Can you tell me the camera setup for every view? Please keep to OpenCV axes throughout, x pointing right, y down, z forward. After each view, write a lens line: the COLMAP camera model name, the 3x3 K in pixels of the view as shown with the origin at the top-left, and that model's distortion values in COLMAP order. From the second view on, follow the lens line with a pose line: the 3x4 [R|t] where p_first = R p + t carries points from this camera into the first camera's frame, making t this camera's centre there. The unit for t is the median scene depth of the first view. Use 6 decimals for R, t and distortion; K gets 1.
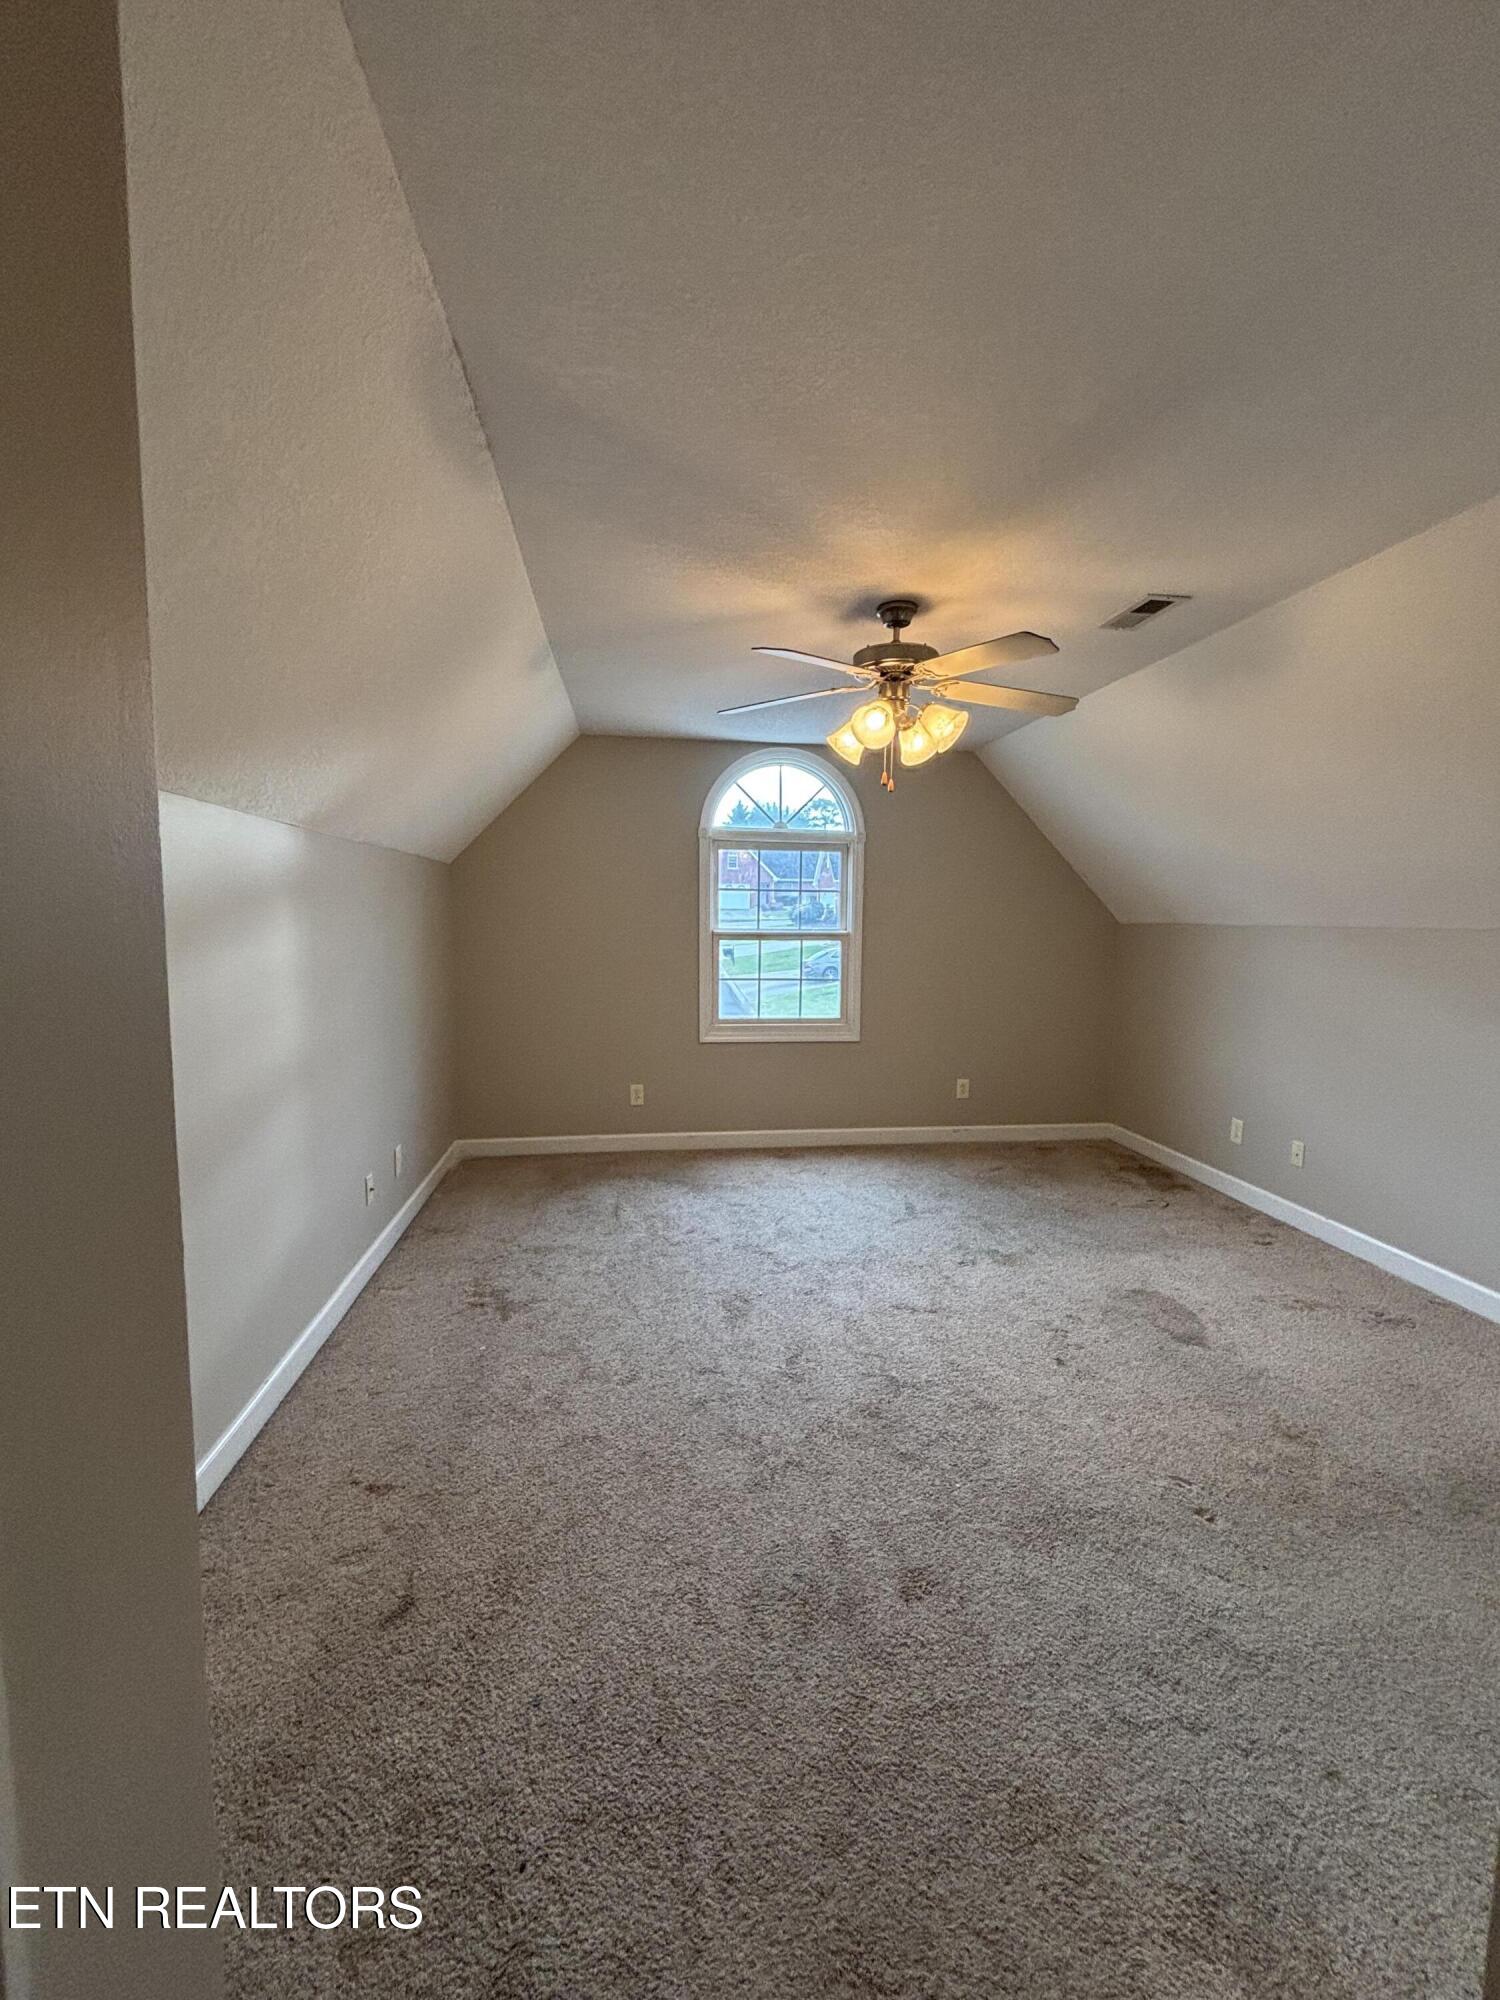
lens RADIAL K [[816.1, 0, 748.6], [0, 816.1, 992.1], [0, 0, 1]] dist [-0.000425, 0.003081]
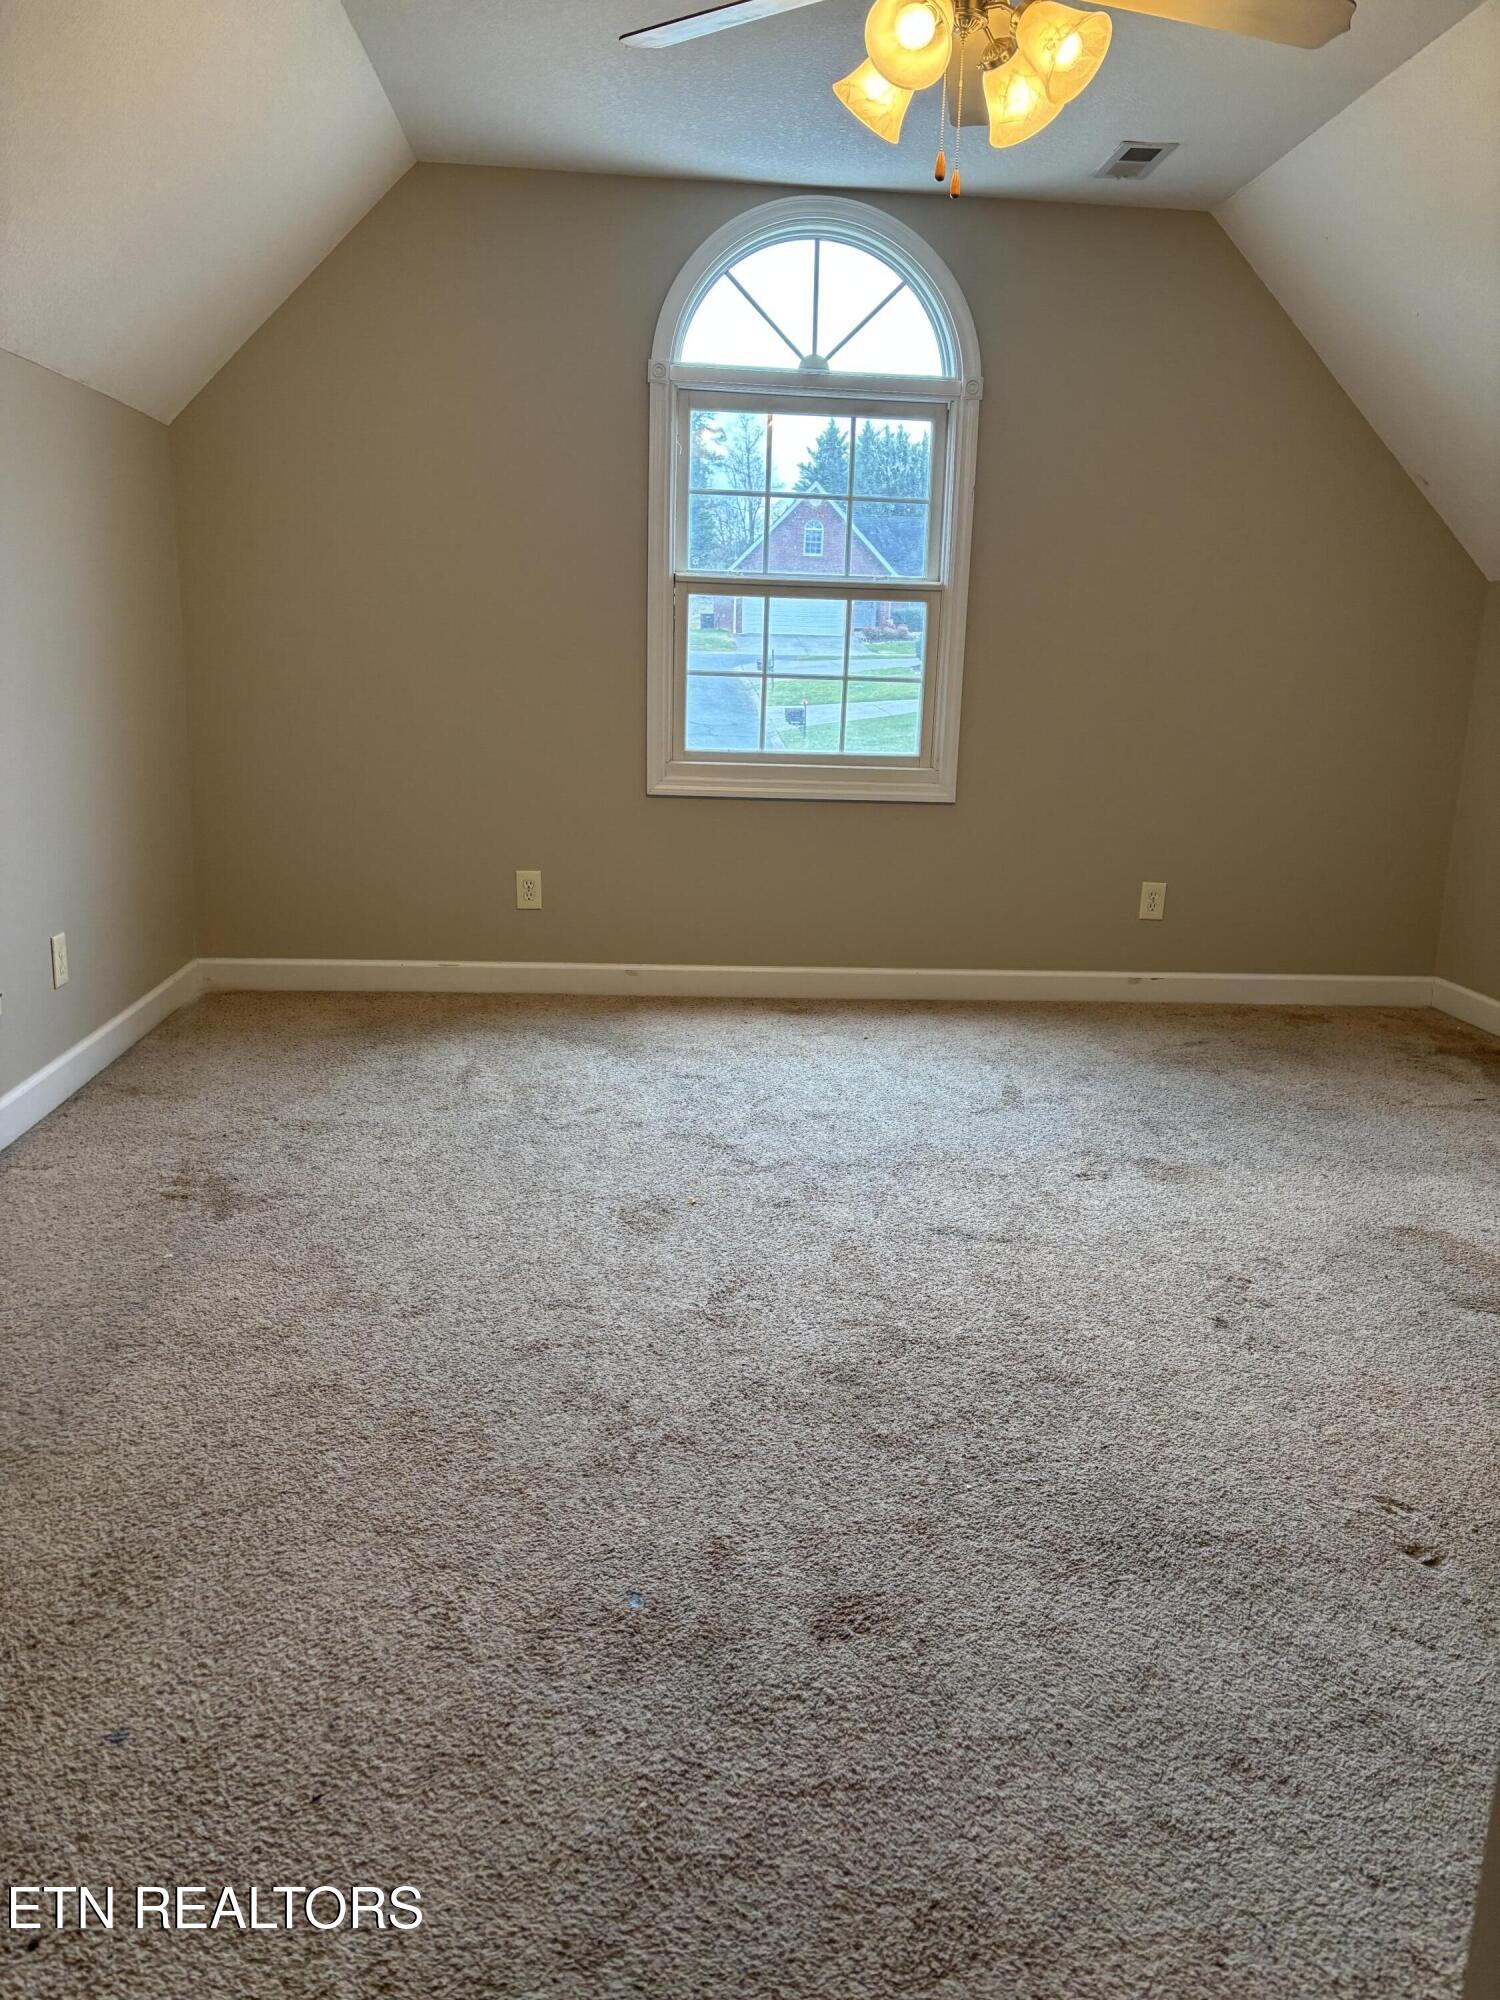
lens RADIAL K [[1506.6, 0, 749.3], [0, 1506.6, 998.7], [0, 0, 1]] dist [0.055087, -0.058778]
pose [[0.997984, 0.033465, -0.053920, 0.140043], [-0.026056, 0.990817, 0.132679, 0.138202], [0.057865, -0.131007, 0.989691, 0.031694]]
